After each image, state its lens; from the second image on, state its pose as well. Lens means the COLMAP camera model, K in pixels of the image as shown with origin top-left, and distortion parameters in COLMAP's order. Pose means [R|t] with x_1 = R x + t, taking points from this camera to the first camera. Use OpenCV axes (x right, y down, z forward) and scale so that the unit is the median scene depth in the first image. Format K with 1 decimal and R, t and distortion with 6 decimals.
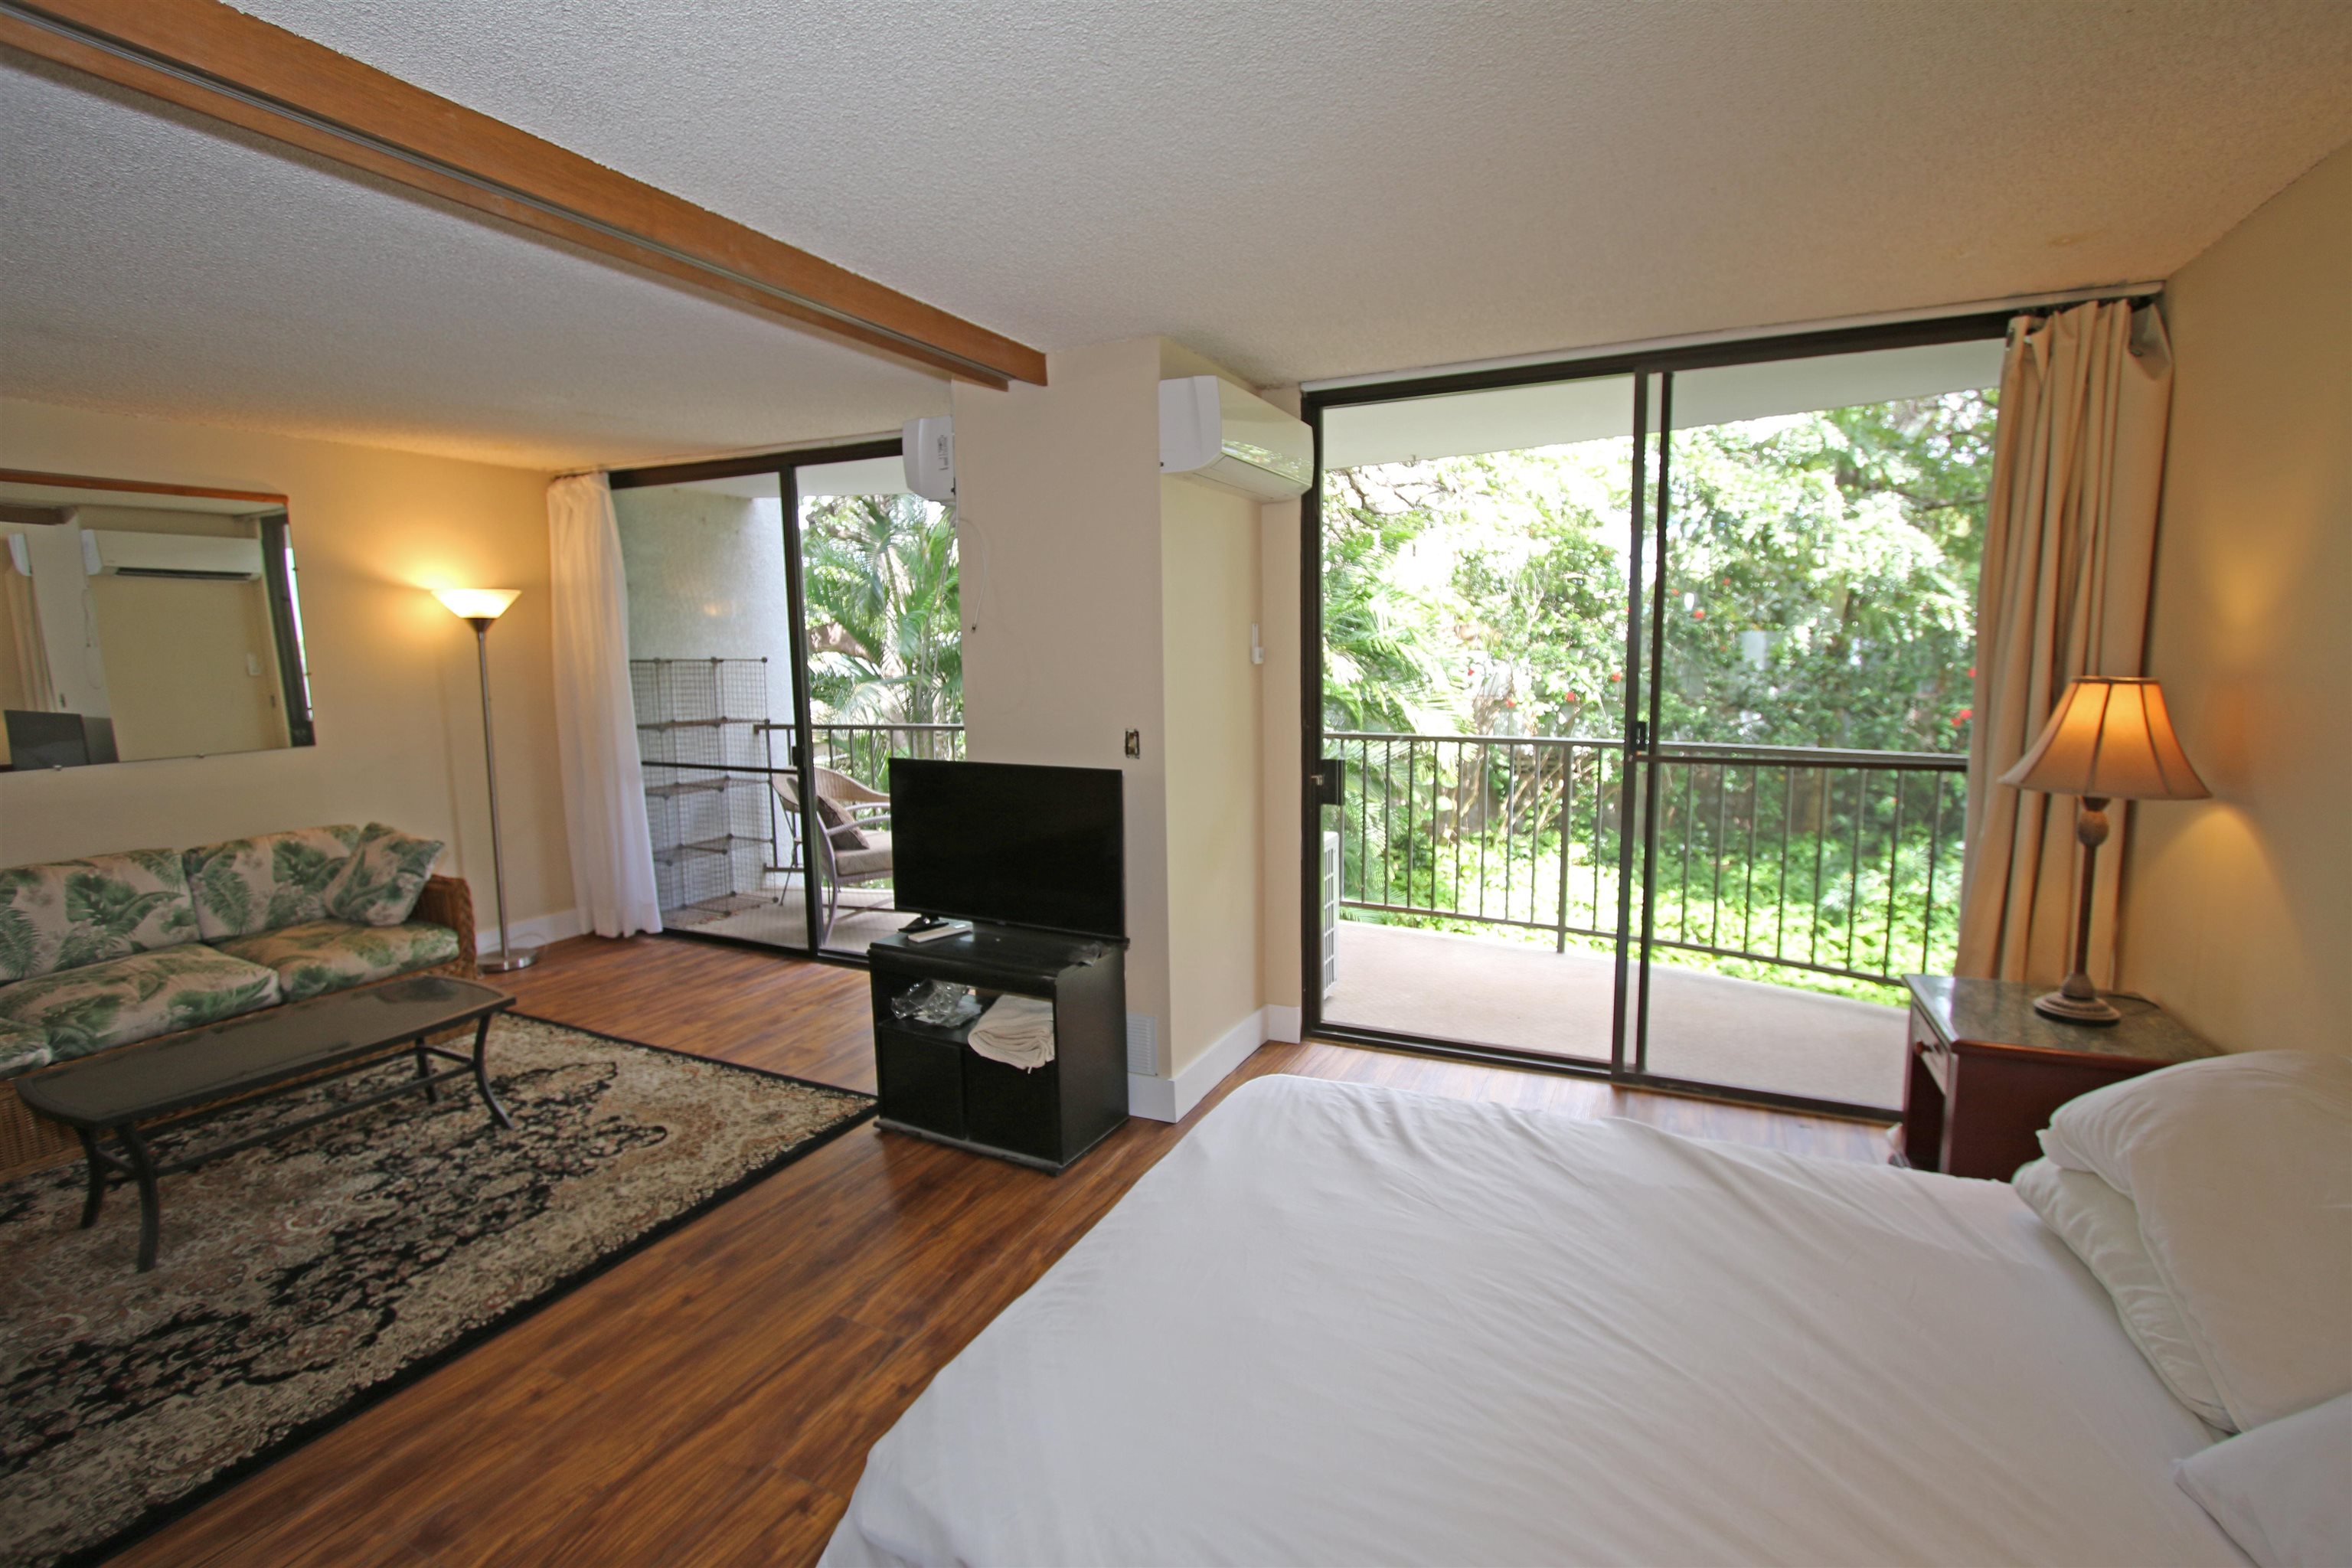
lens RADIAL K [[1068.3, 0, 1191.6], [0, 1068.3, 780.2], [0, 0, 1]] dist [-0.018781, 0.002732]
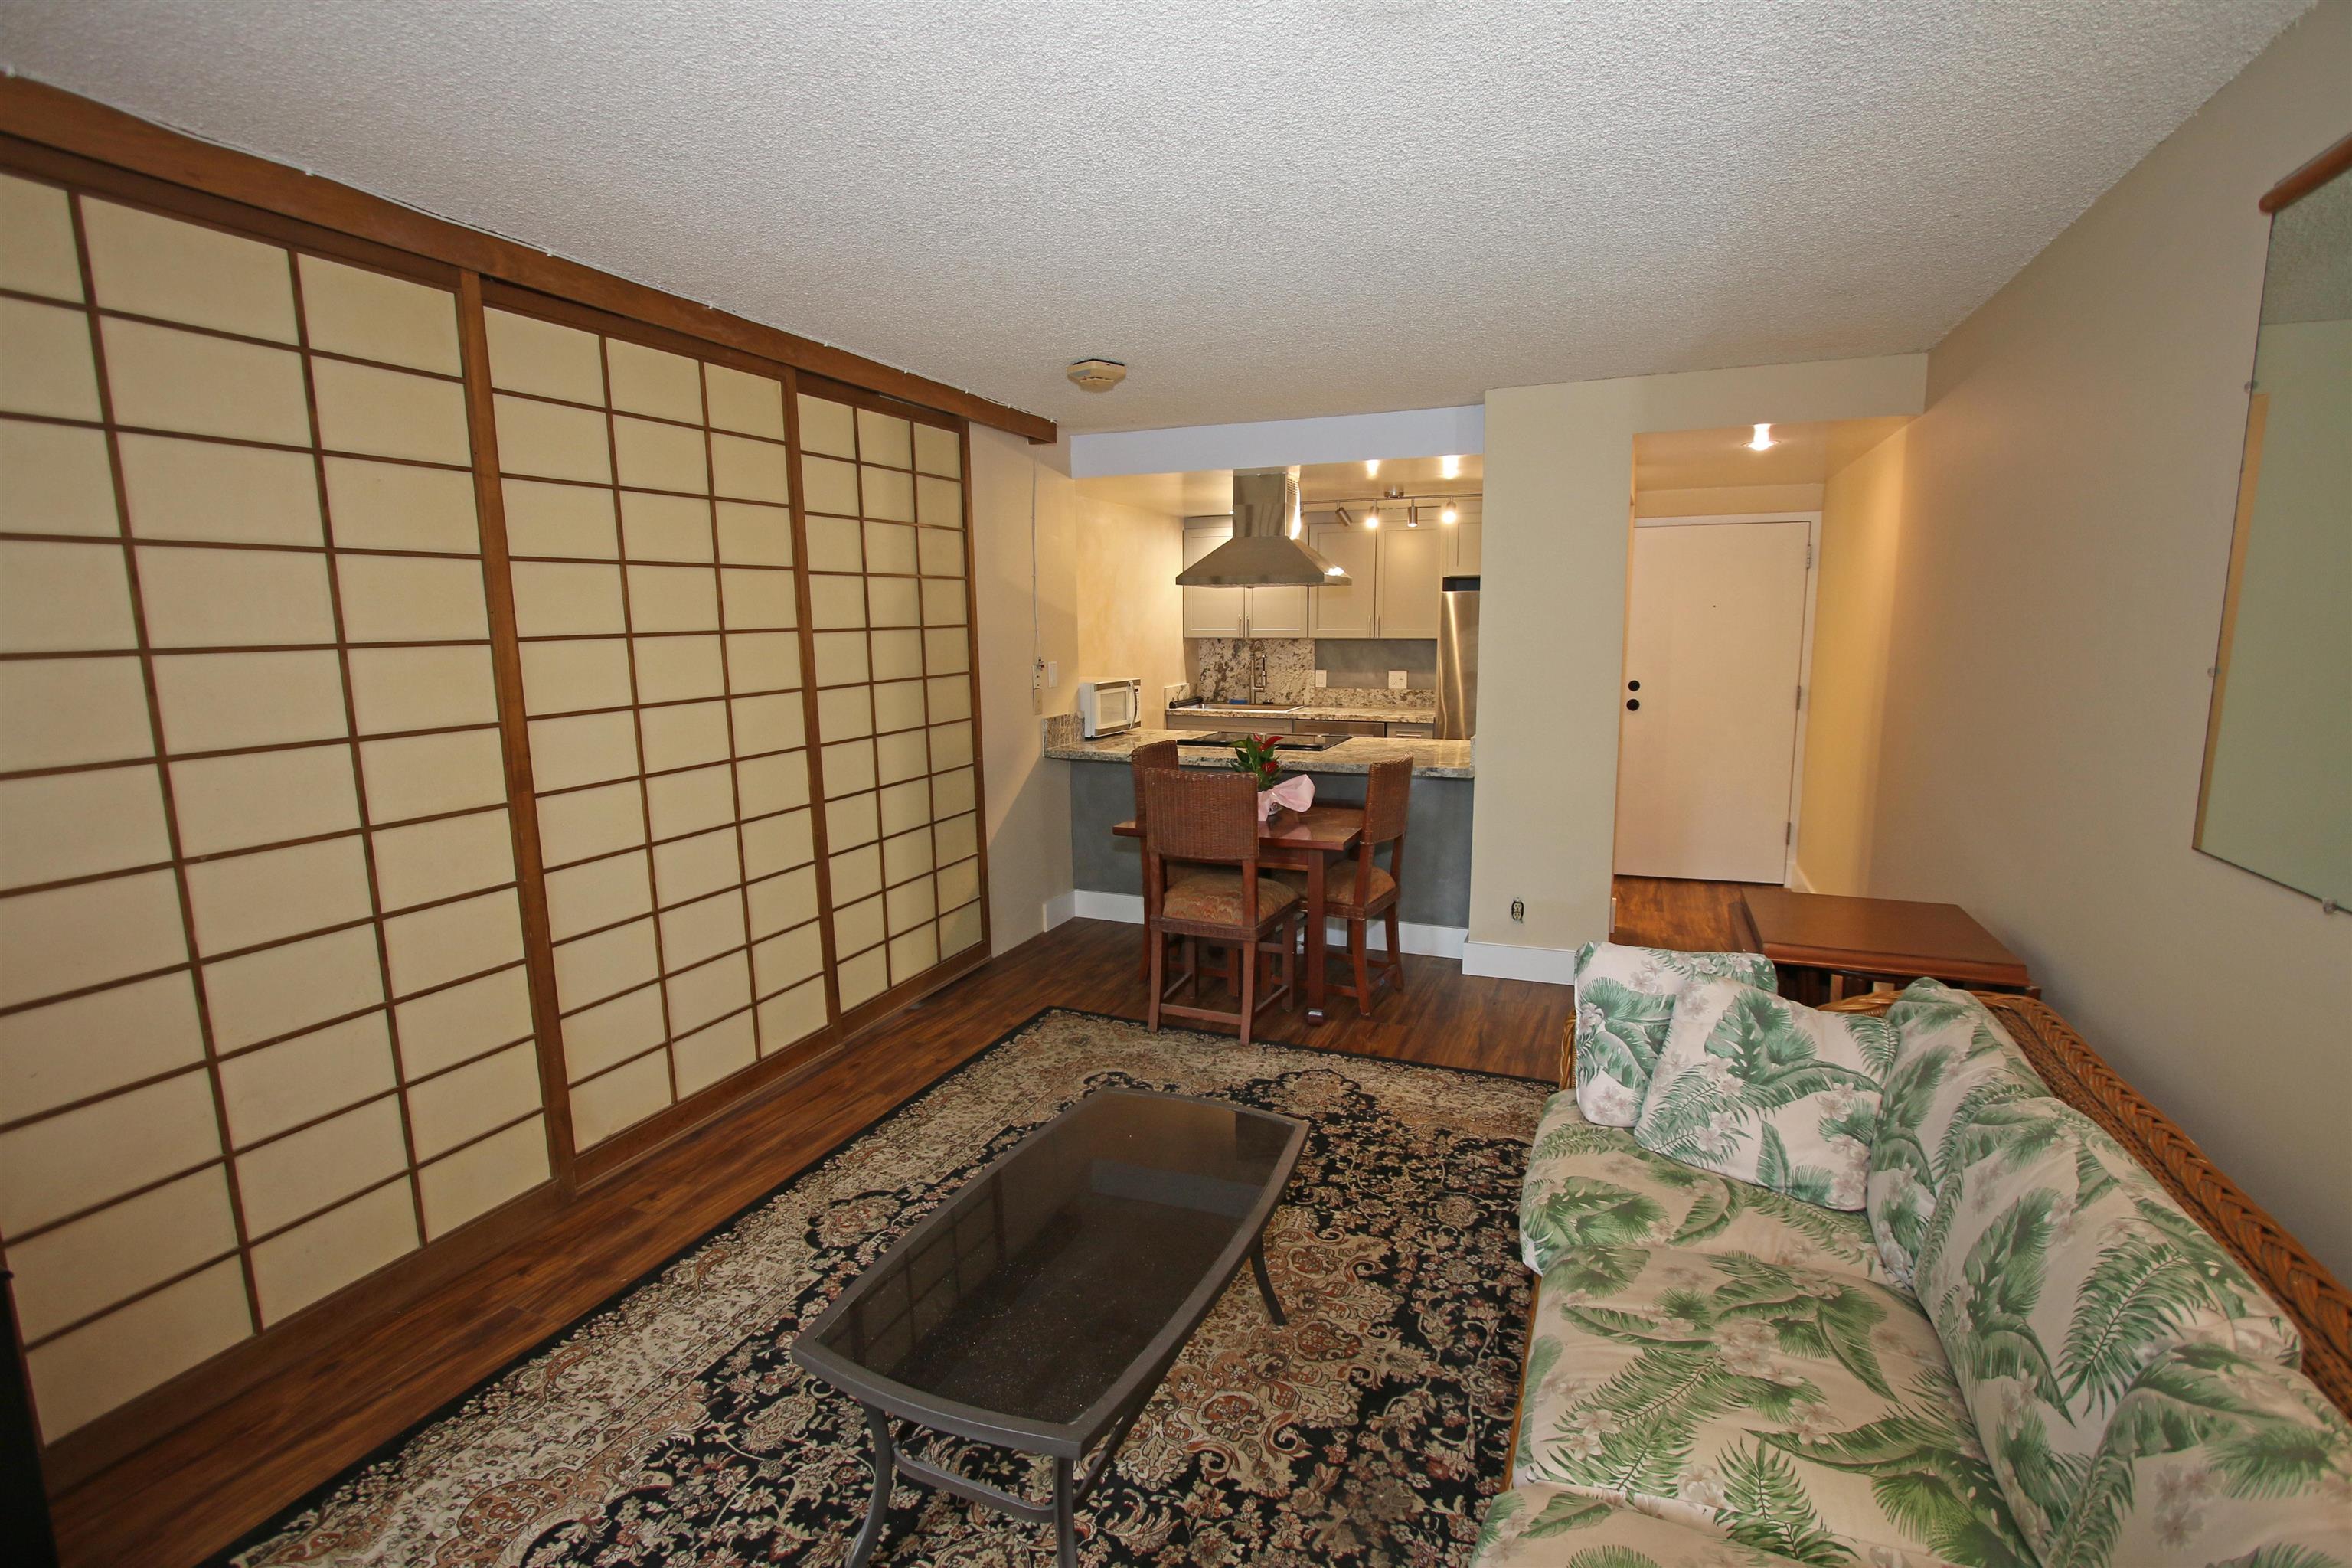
lens RADIAL K [[1068.3, 0, 1189.2], [0, 1068.3, 785.7], [0, 0, 1]] dist [-0.018781, 0.002732]
pose [[-0.998510, 0.025587, -0.048196, -0.991269], [0.011149, 0.960275, 0.278834, -0.207382], [0.053416, 0.277881, -0.959129, 1.729900]]
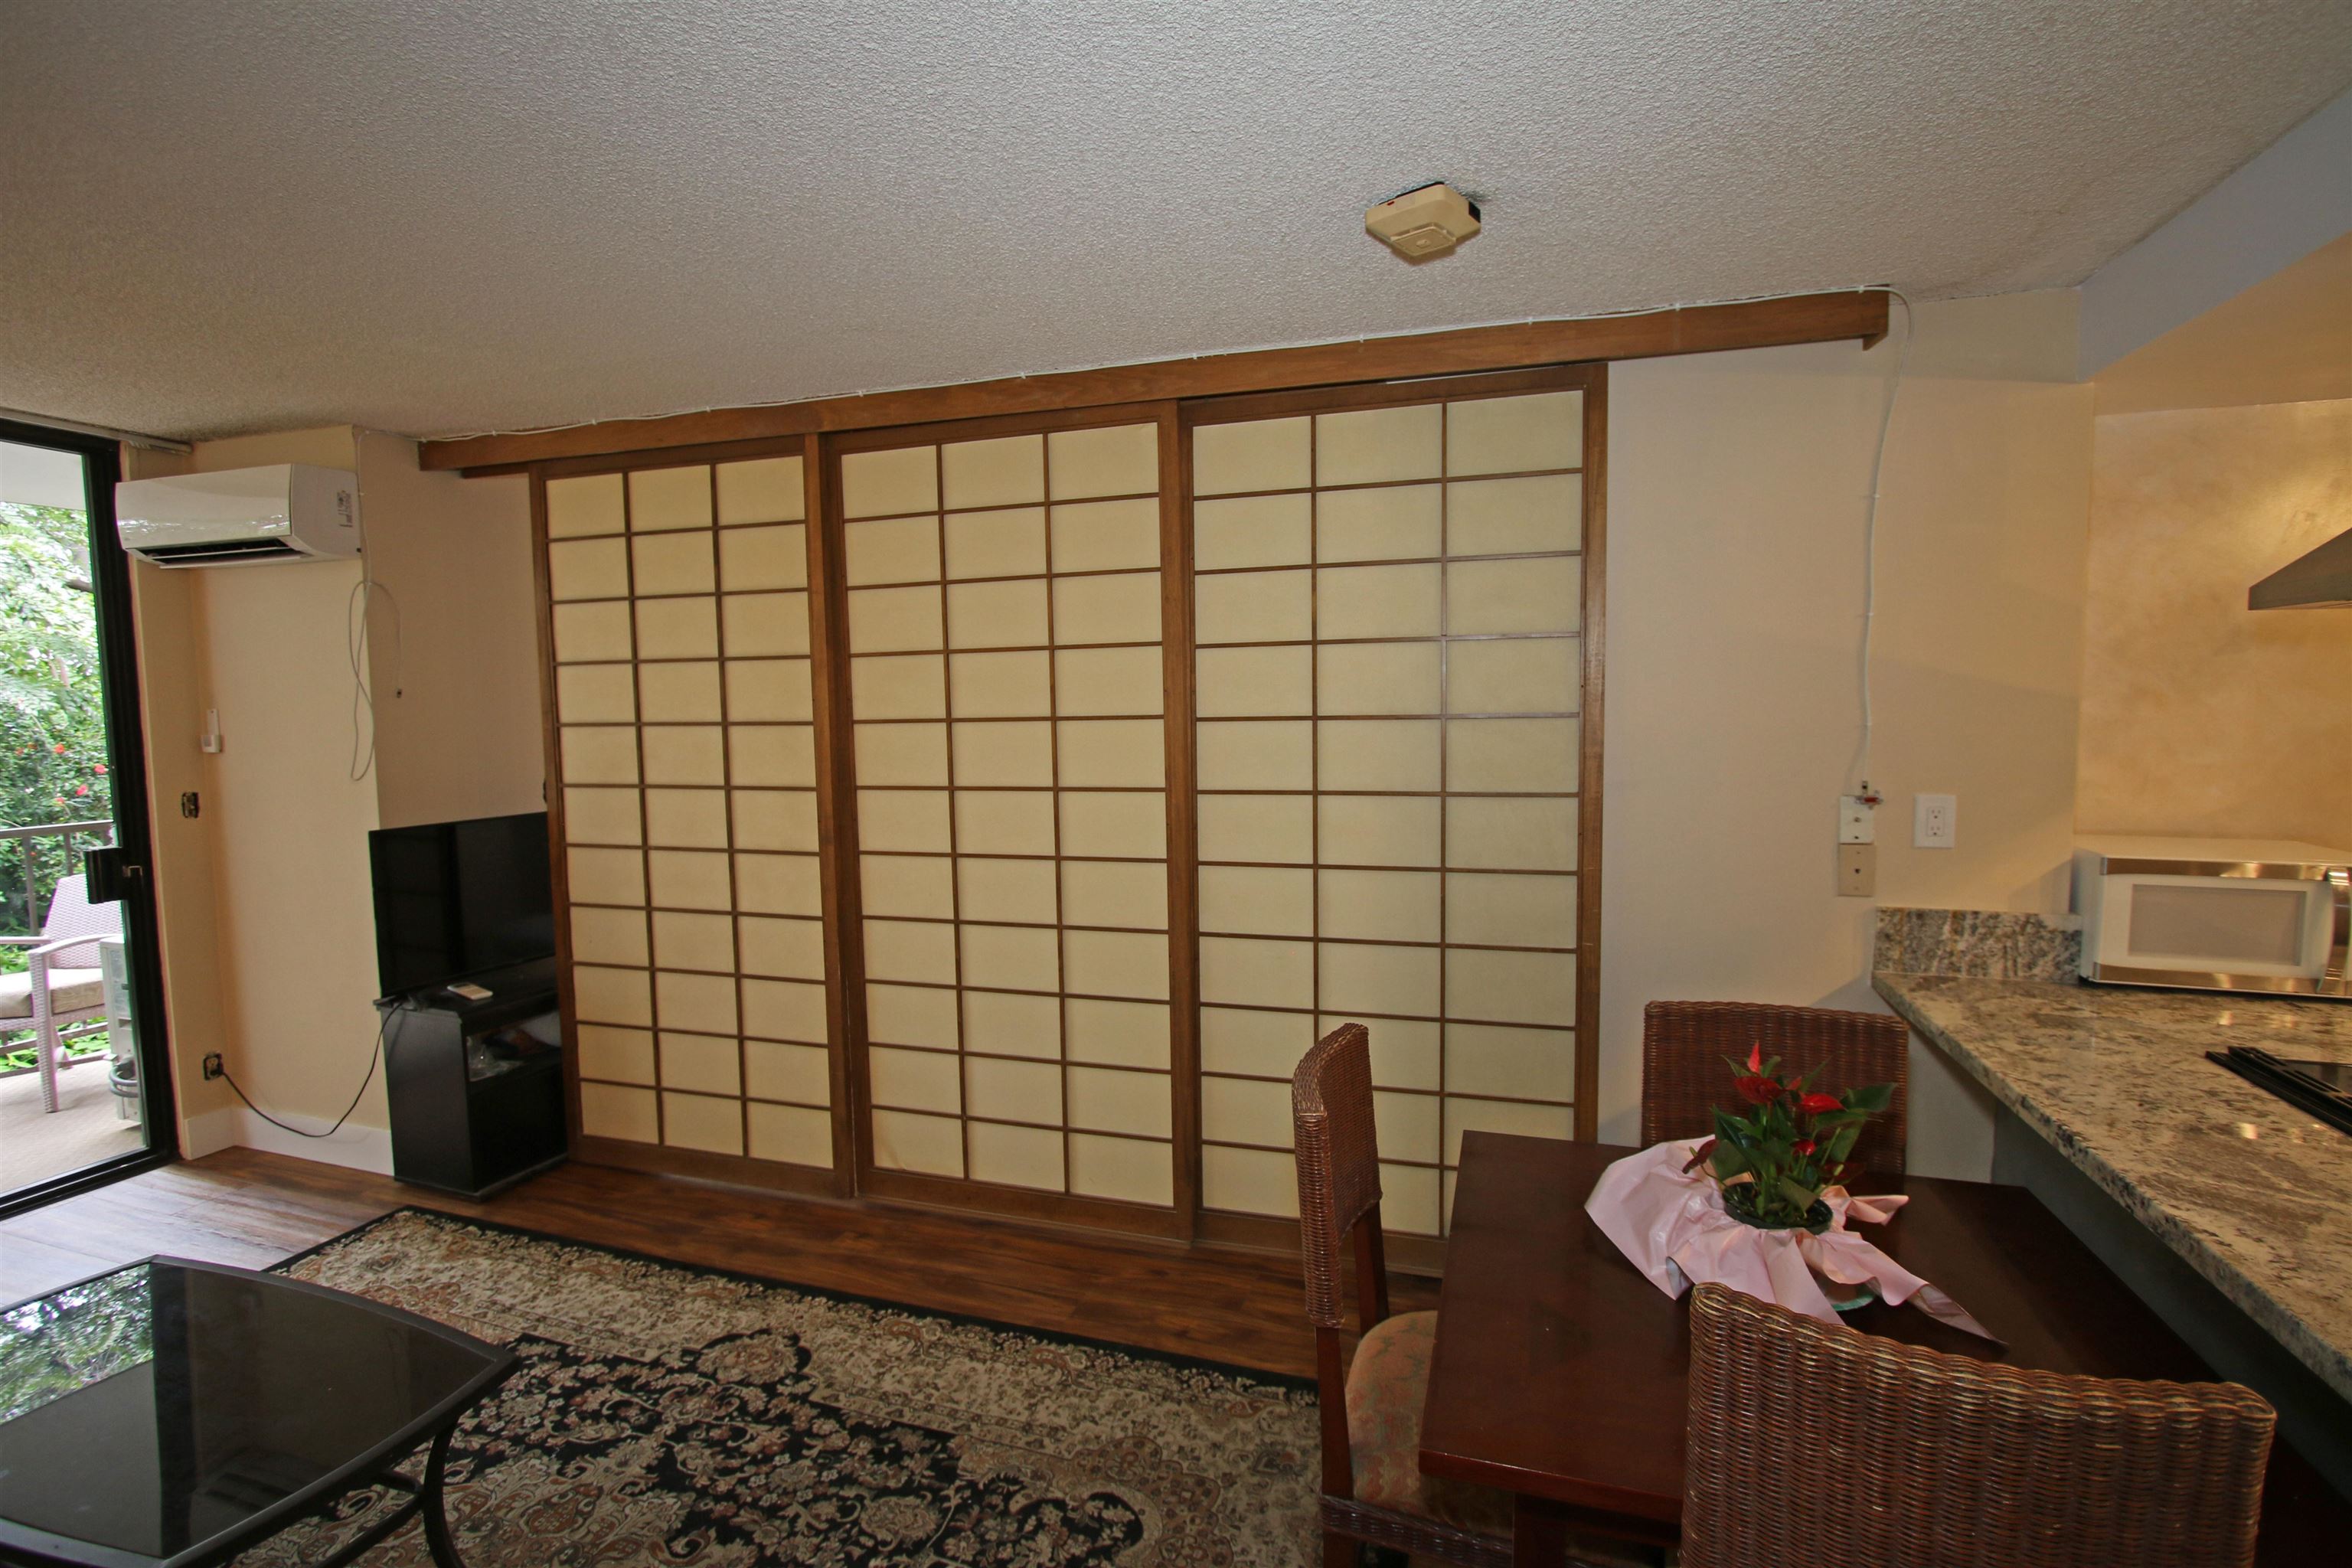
lens RADIAL K [[1068.3, 0, 1191.8], [0, 1068.3, 783.5], [0, 0, 1]] dist [-0.018781, 0.002732]
pose [[-0.137557, -0.065433, 0.988330, -1.641209], [0.133507, 0.987485, 0.083958, -0.055266], [-0.981455, 0.143498, -0.127100, 0.534786]]
